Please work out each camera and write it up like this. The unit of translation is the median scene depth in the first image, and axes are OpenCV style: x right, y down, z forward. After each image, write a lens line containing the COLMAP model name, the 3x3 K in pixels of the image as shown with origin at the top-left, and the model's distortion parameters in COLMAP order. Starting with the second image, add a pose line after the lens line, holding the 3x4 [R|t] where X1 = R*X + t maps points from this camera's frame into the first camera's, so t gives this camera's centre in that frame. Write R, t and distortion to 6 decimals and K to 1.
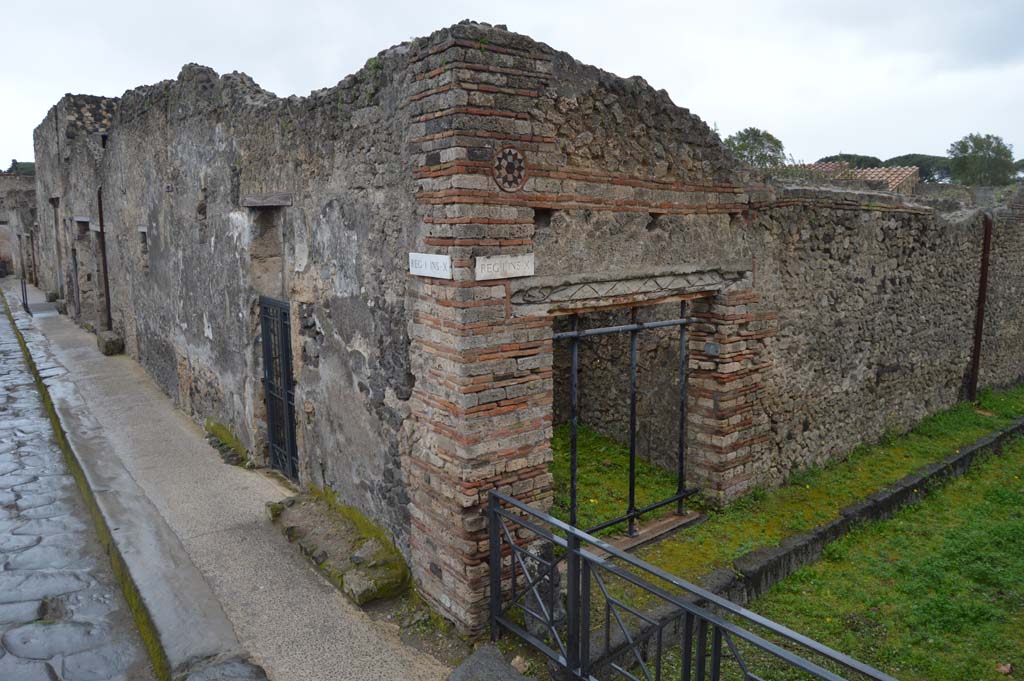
lens RADIAL K [[814.0, 0, 516.3], [0, 814.0, 342.2], [0, 0, 1]] dist [-0.090676, 0.037084]
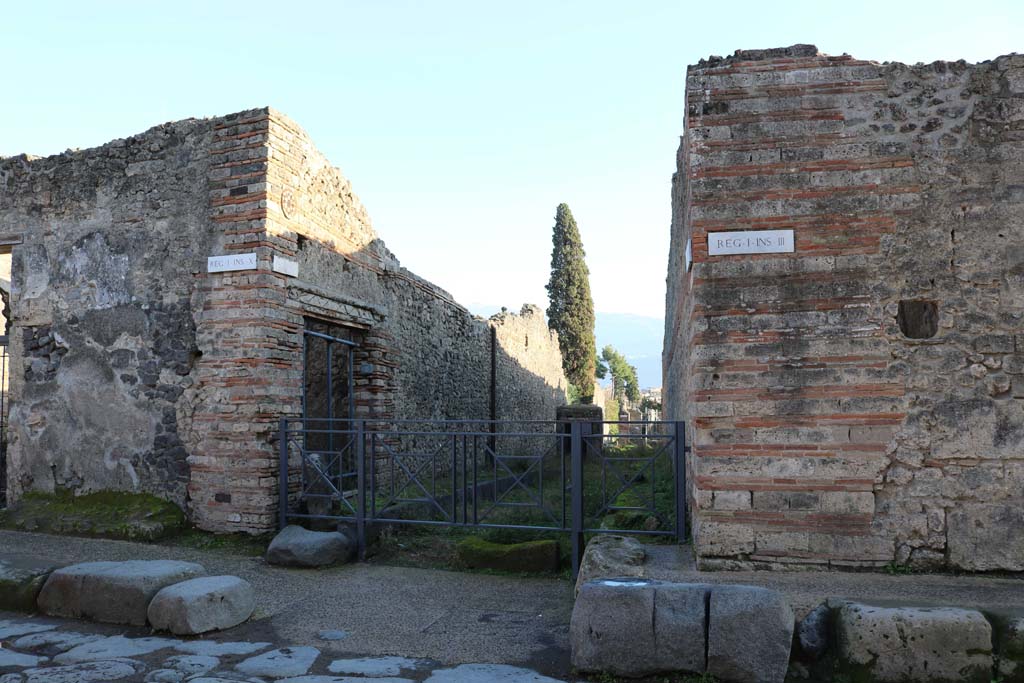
lens RADIAL K [[846.8, 0, 515.5], [0, 846.8, 342.4], [0, 0, 1]] dist [-0.152340, 0.120873]
pose [[0.802520, 0.043585, 0.595031, -0.520219], [0.096761, 0.974617, -0.201890, 0.350248], [-0.588726, 0.219596, 0.777932, -0.360465]]
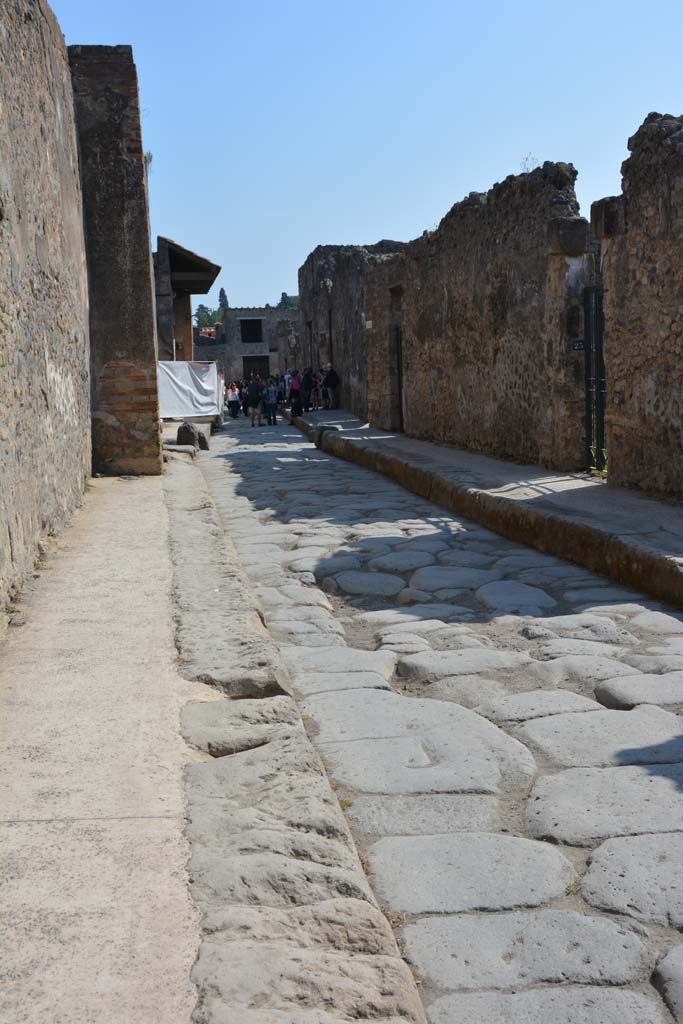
lens RADIAL K [[1218.6, 0, 338.0], [0, 1218.6, 513.1], [0, 0, 1]] dist [0.069362, 0.000000]
pose [[0.869431, 0.030933, -0.493085, 2.282192], [-0.045401, 0.998817, -0.017394, 0.820296], [0.491964, 0.037510, 0.869807, -3.574020]]
